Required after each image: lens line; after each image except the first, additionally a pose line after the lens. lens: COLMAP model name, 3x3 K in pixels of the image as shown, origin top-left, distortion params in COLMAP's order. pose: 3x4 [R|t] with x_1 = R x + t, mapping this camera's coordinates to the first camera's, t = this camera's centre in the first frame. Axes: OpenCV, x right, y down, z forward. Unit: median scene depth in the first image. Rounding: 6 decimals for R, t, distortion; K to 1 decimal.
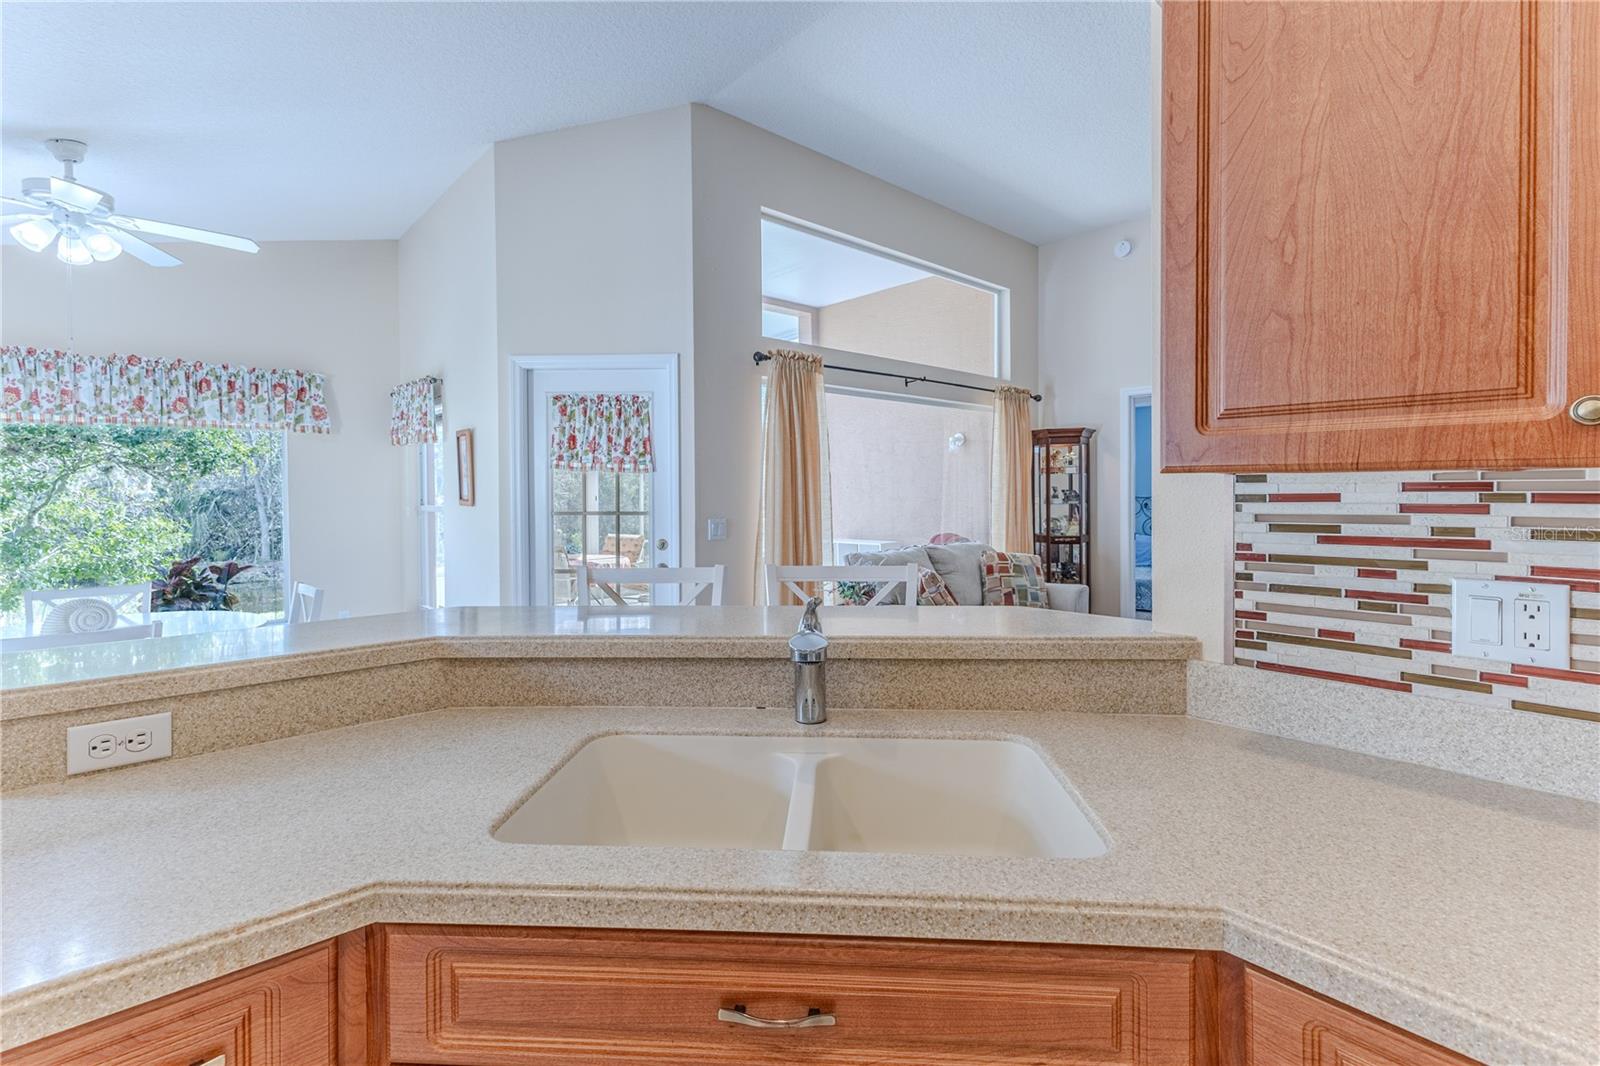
lens RADIAL K [[717.4, 0, 806.8], [0, 717.4, 494.9], [0, 0, 1]] dist [0.002685, -0.001804]
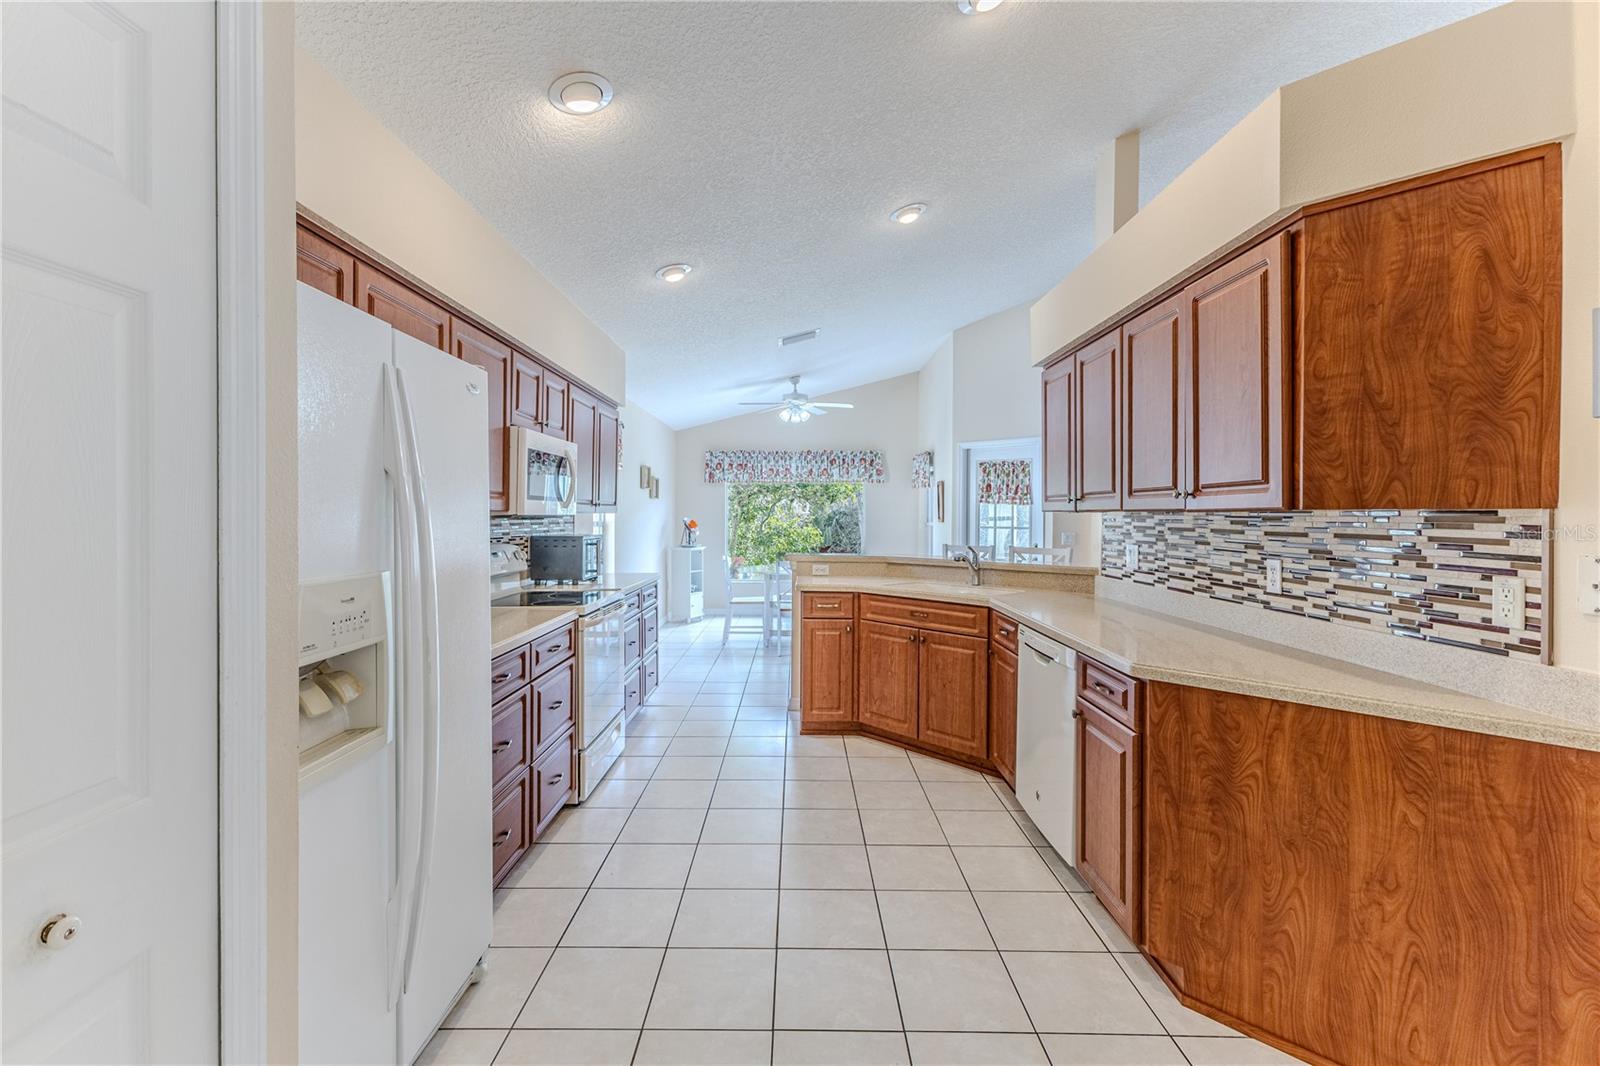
lens RADIAL K [[681.5, 0, 776.5], [0, 681.5, 522.0], [0, 0, 1]] dist [0.012754, -0.004864]
pose [[0.713224, 0.018315, -0.700697, 0.451749], [-0.014287, 0.999831, 0.011592, 0.001182], [0.700790, 0.001743, 0.713365, -0.551355]]
